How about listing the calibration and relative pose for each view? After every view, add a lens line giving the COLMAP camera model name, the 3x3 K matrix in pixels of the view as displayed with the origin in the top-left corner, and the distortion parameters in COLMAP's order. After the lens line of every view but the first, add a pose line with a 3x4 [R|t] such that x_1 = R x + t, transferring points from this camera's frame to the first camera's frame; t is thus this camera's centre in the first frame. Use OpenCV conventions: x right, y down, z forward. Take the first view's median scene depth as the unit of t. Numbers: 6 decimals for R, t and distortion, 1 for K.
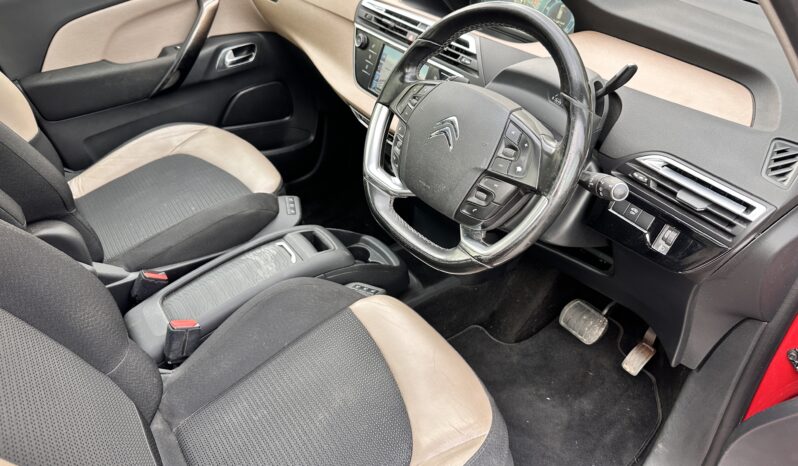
lens RADIAL K [[565.9, 0, 399.0], [0, 565.9, 233.0], [0, 0, 1]] dist [0.099248, -0.183029]
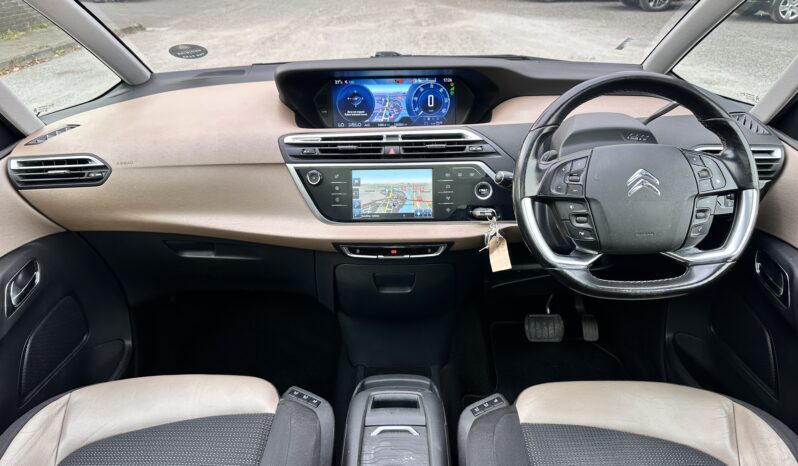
lens RADIAL K [[560.1, 0, 399.0], [0, 560.1, 233.0], [0, 0, 1]] dist [0.100366, -0.128035]
pose [[0.586959, -0.404433, 0.701366, -0.692057], [0.505315, 0.859847, 0.072931, -0.282020], [-0.632563, 0.311604, 0.709061, 0.349512]]
